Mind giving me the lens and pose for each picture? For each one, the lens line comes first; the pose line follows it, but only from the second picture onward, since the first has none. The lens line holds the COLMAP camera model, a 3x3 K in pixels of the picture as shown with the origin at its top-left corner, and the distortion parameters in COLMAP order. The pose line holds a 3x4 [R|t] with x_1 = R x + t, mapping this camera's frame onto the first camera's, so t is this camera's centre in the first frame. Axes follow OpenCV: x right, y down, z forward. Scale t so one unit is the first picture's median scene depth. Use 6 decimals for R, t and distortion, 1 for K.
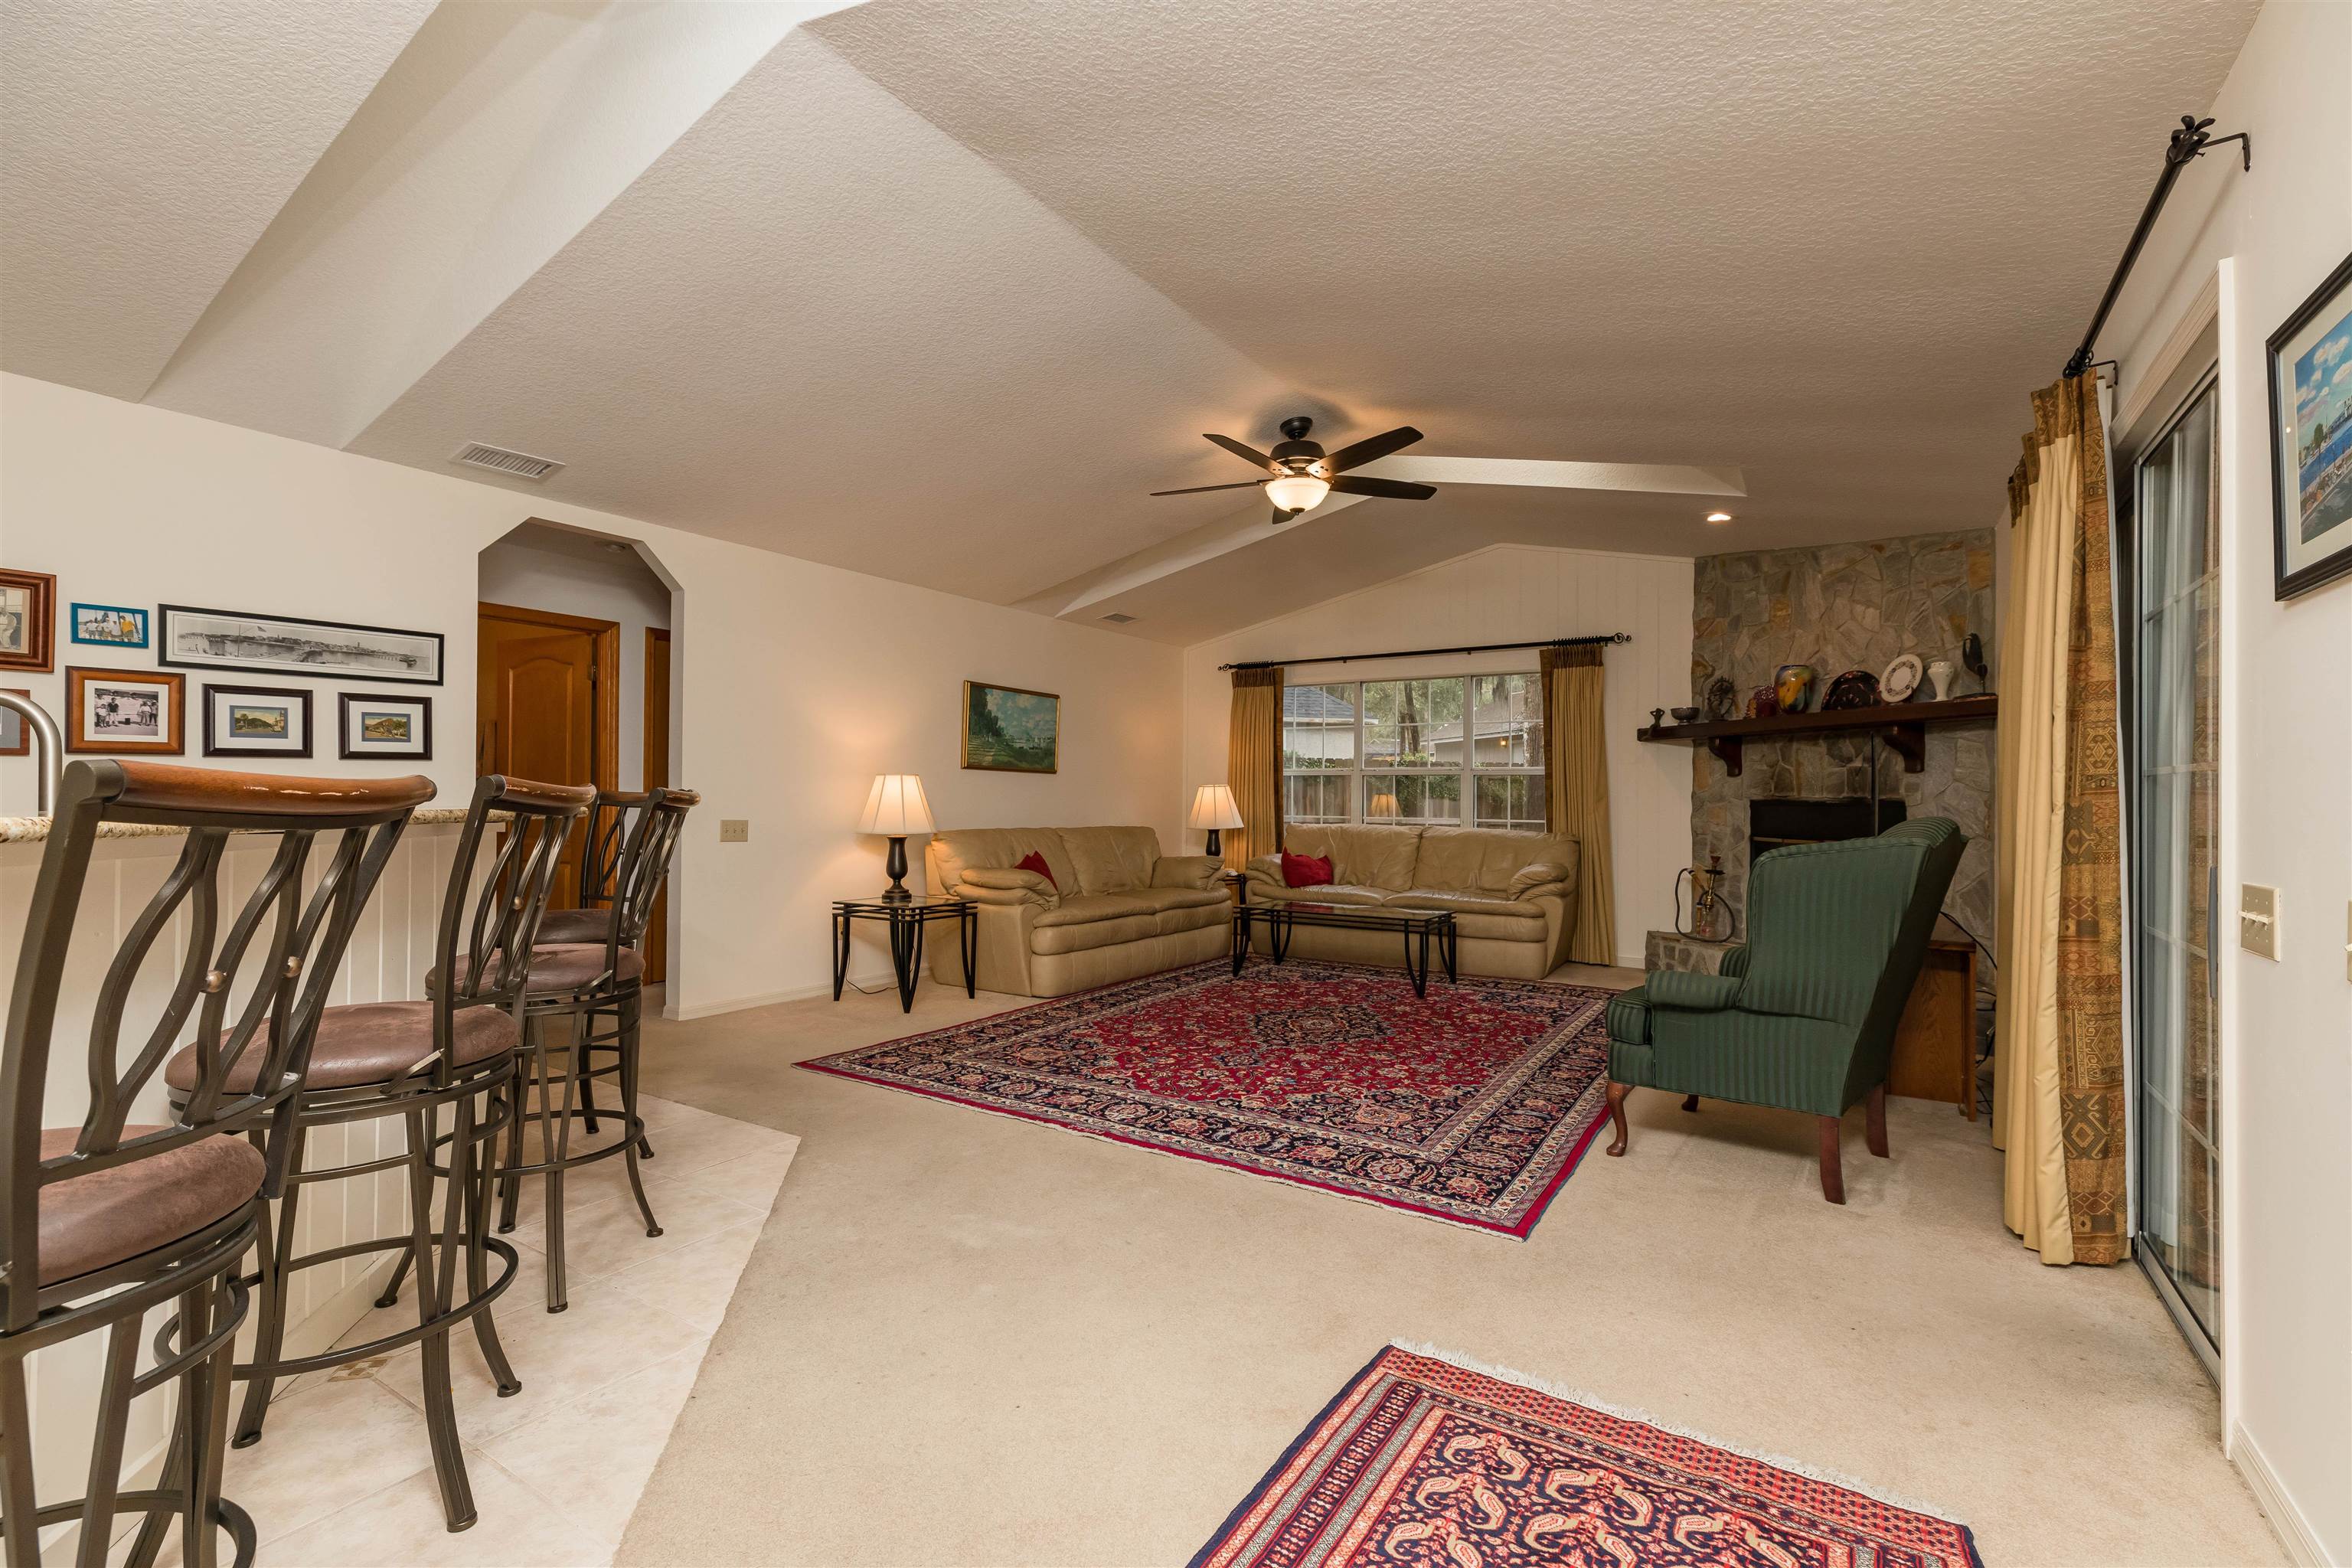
lens RADIAL K [[1042.9, 0, 1176.0], [0, 1042.9, 784.0], [0, 0, 1]] dist [0.007481, 0.000024]
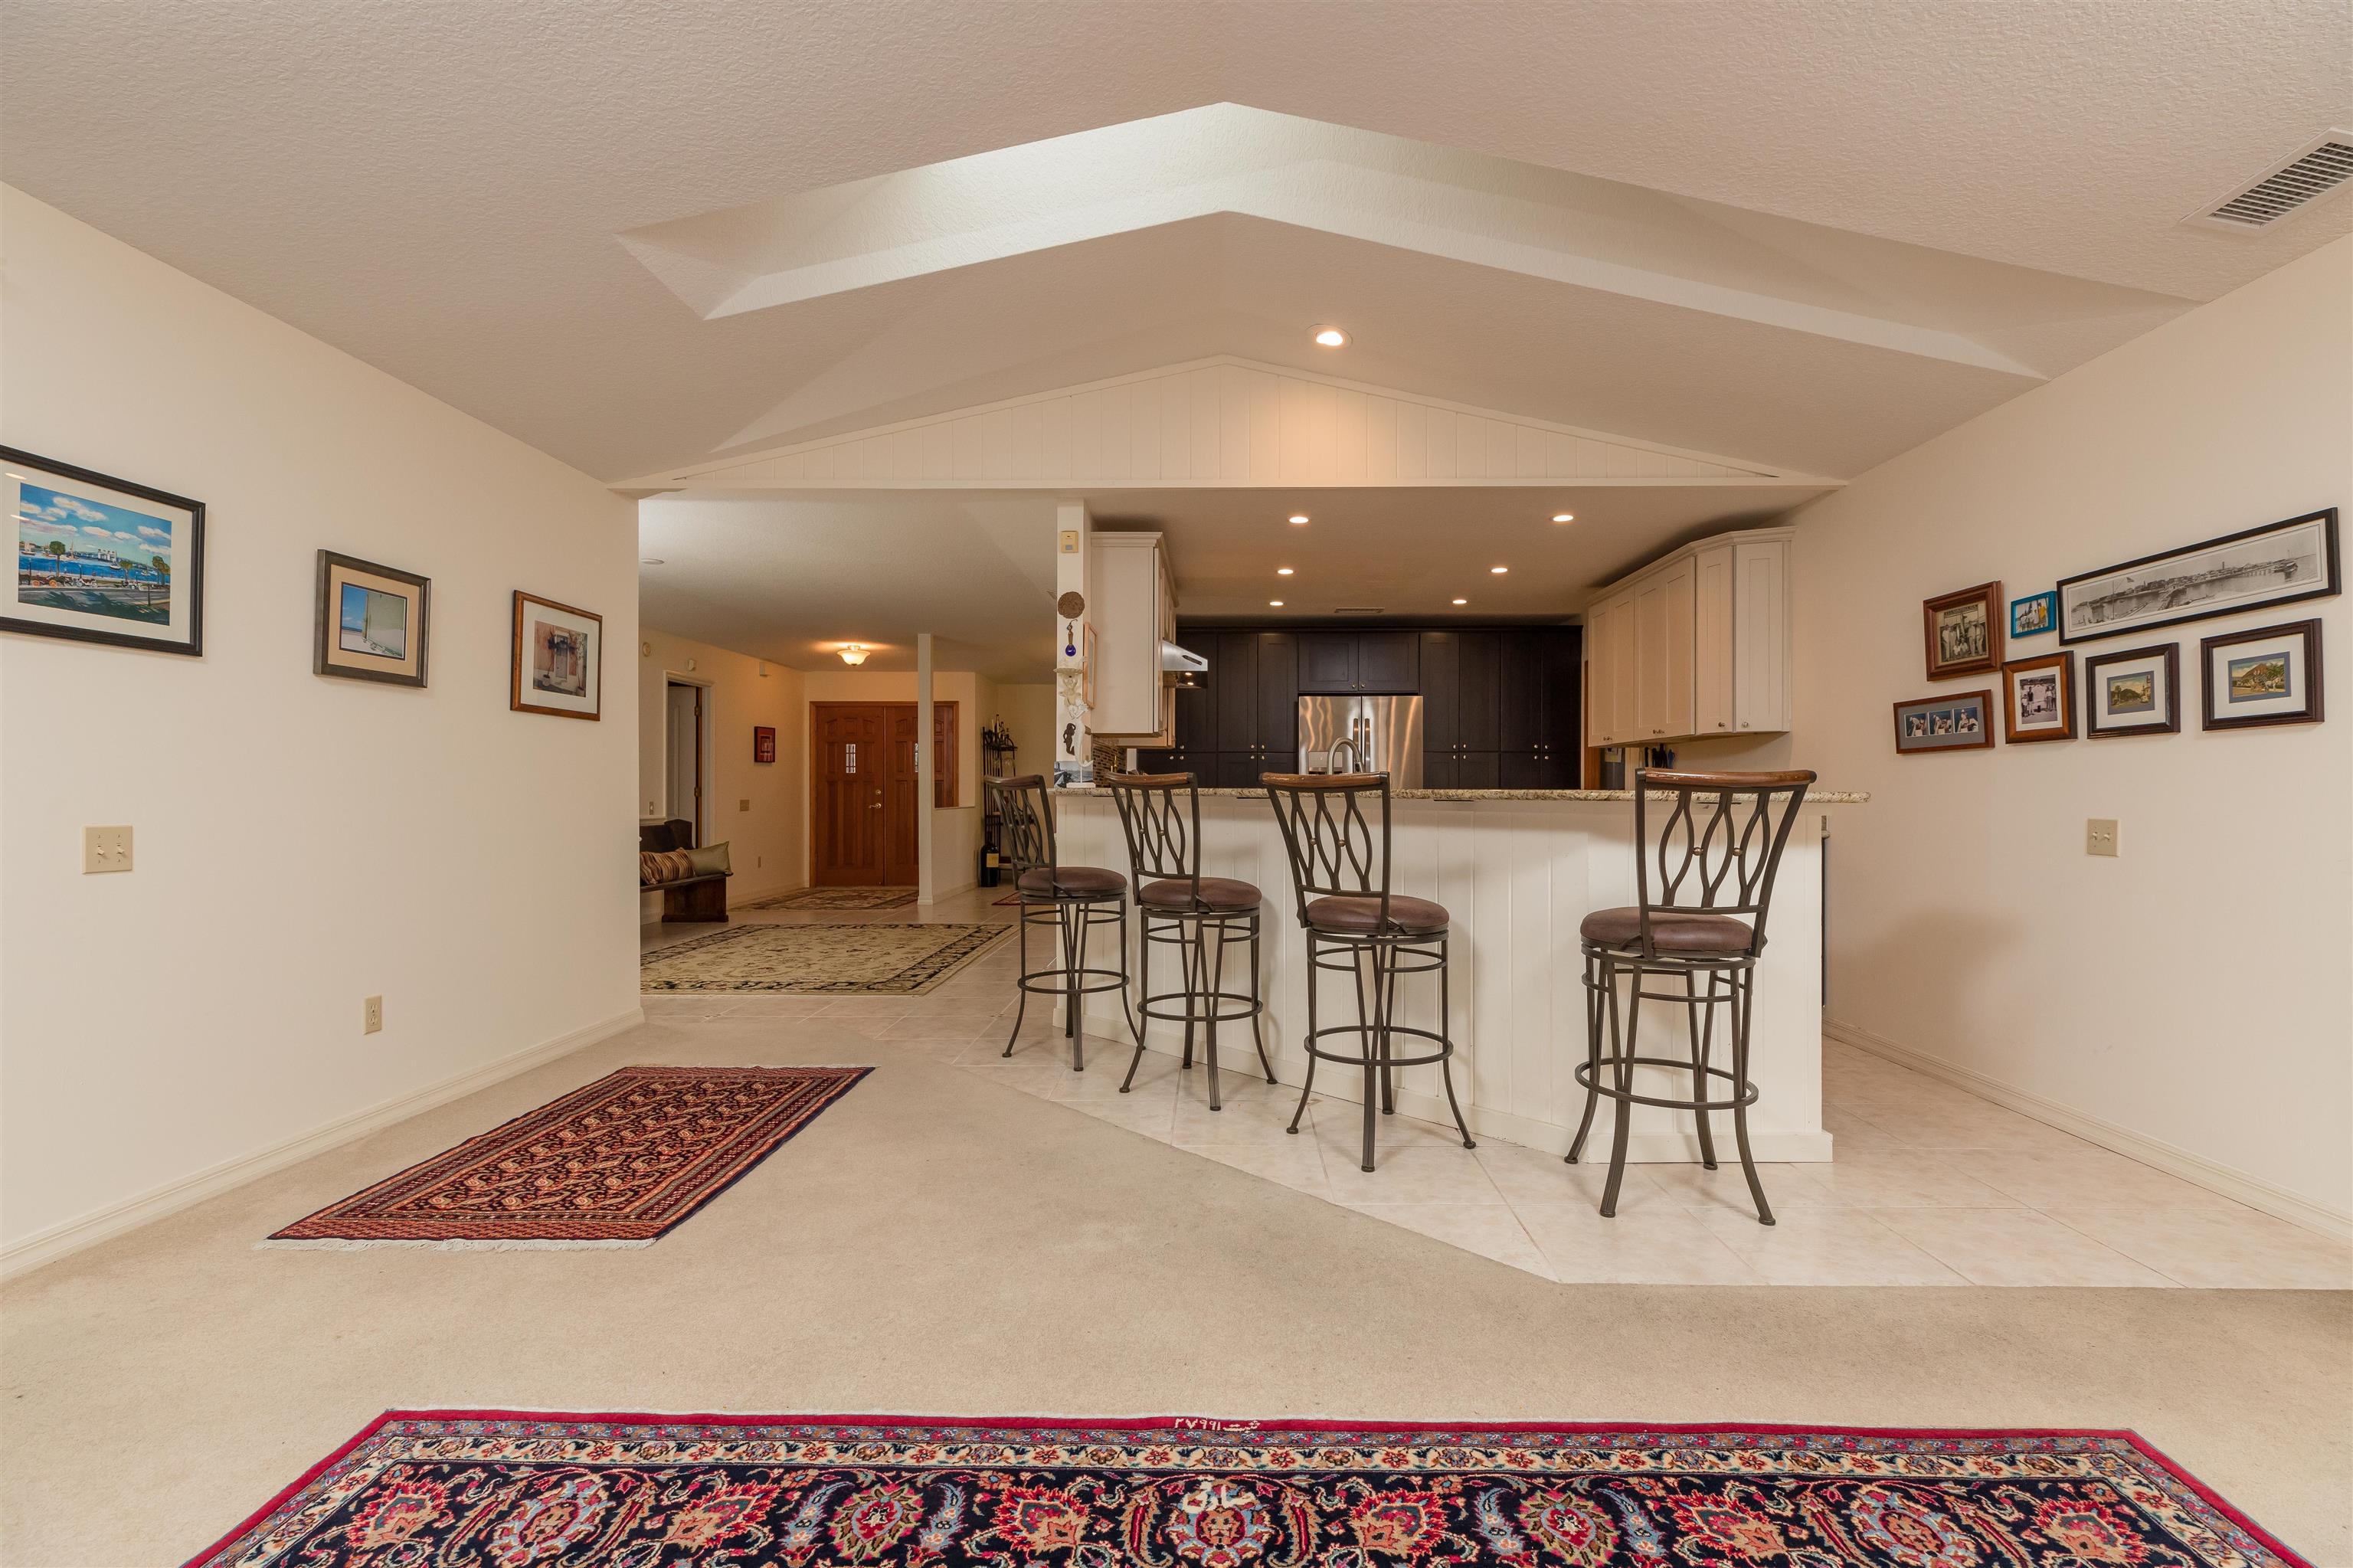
lens RADIAL K [[1058.5, 0, 1215.3], [0, 1058.5, 792.2], [0, 0, 1]] dist [0.004338, -0.000042]
pose [[-0.844032, -0.006228, -0.536256, 0.124171], [-0.000098, 0.999934, -0.011458, 0.019791], [0.536292, -0.009618, -0.843978, 0.929437]]
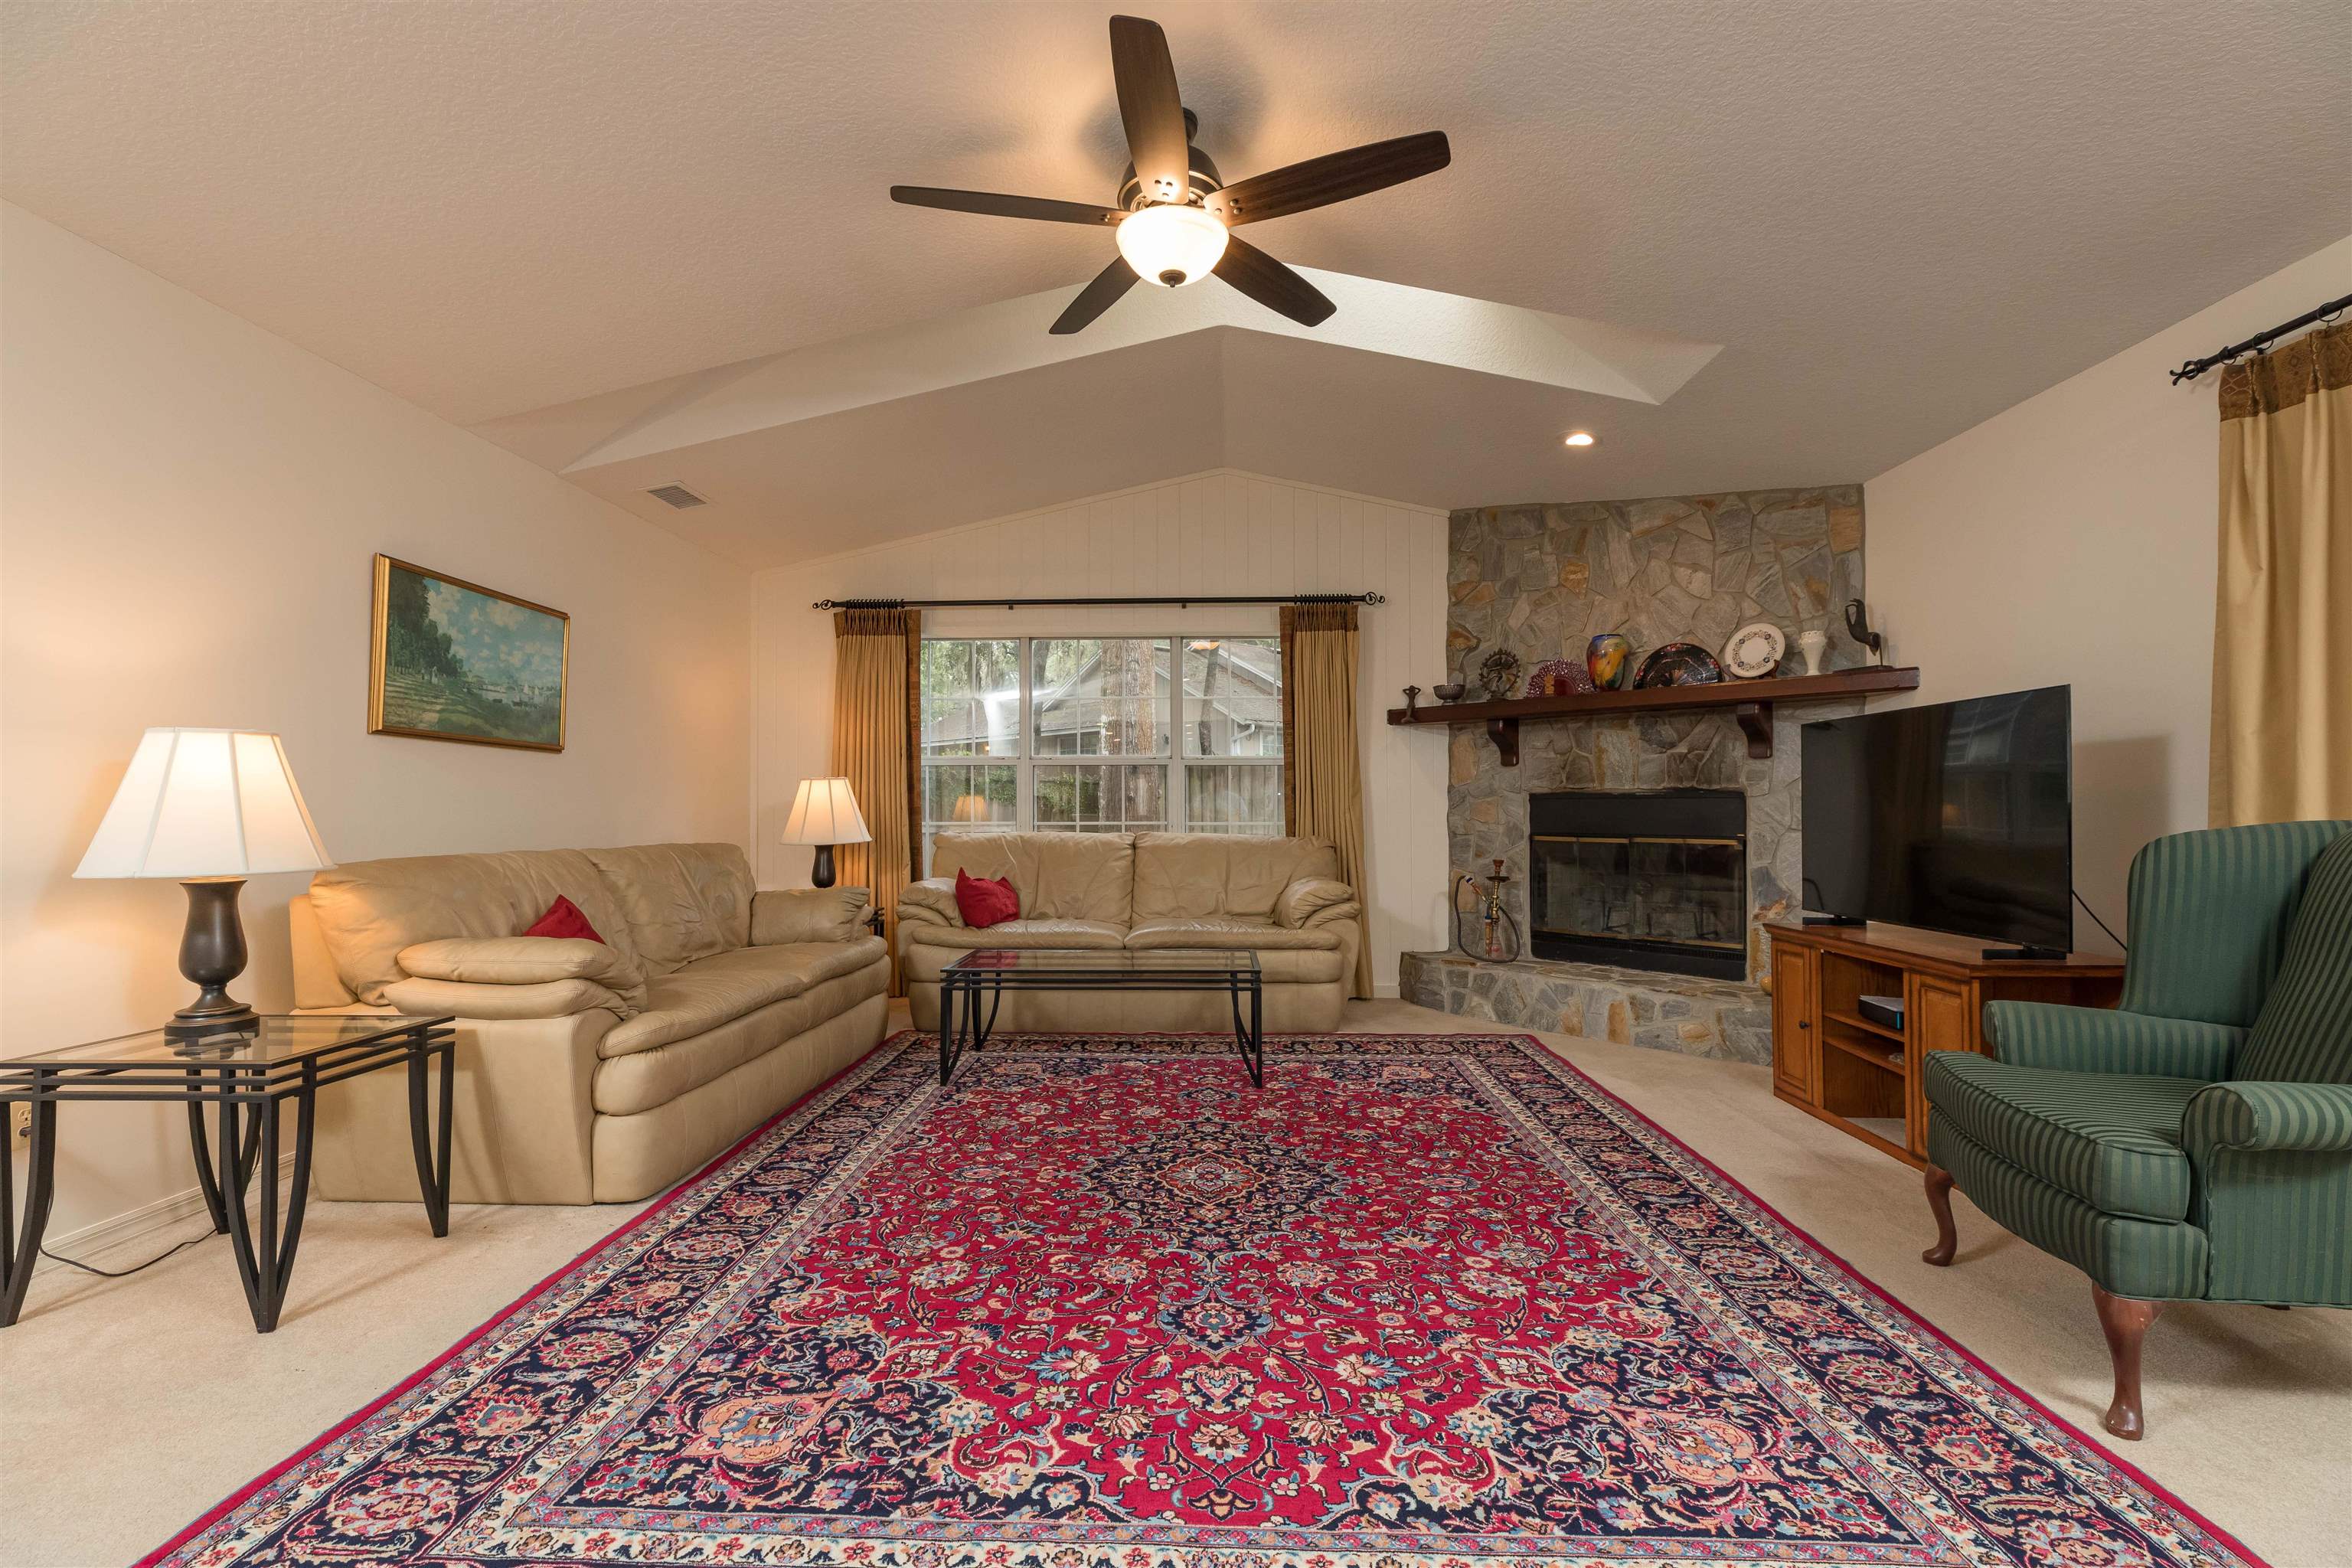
lens RADIAL K [[1042.9, 0, 1176.0], [0, 1042.9, 784.0], [0, 0, 1]] dist [0.007481, 0.000024]
pose [[0.858482, 0.002982, 0.512835, -0.166593], [0.001727, 0.999961, -0.008706, 0.017227], [-0.512841, 0.008359, 0.858443, 0.484416]]
